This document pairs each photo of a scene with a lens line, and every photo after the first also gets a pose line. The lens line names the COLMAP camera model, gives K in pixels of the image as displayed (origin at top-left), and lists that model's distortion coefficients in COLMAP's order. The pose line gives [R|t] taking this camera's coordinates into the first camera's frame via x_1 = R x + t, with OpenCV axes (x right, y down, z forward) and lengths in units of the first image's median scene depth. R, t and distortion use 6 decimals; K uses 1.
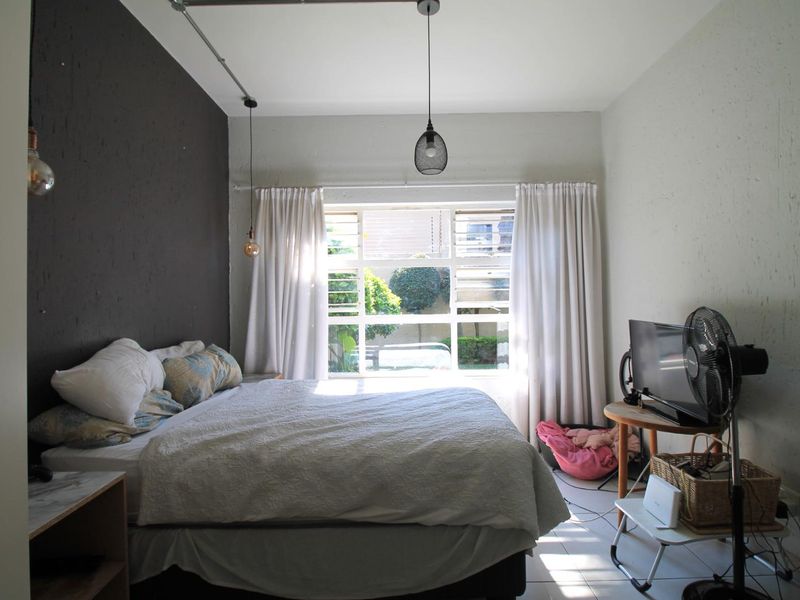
lens RADIAL K [[439.6, 0, 399.1], [0, 439.6, 291.1], [0, 0, 1]] dist [0.000570, -0.015950]
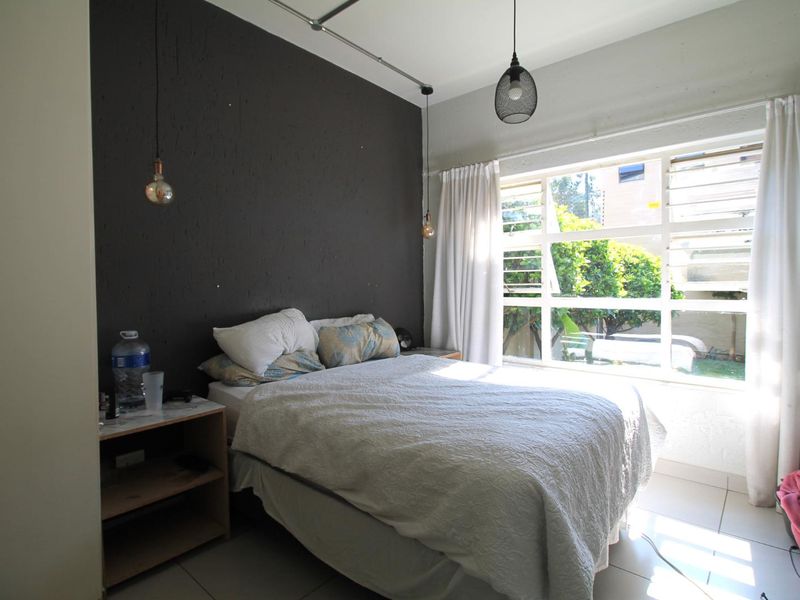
lens RADIAL K [[427.0, 0, 398.4], [0, 427.0, 292.6], [0, 0, 1]] dist [0.000458, -0.013310]
pose [[0.758348, 0.021590, -0.651492, 0.349807], [0.009688, 0.998968, 0.044381, 0.007452], [0.651777, -0.039968, 0.757356, 0.211595]]
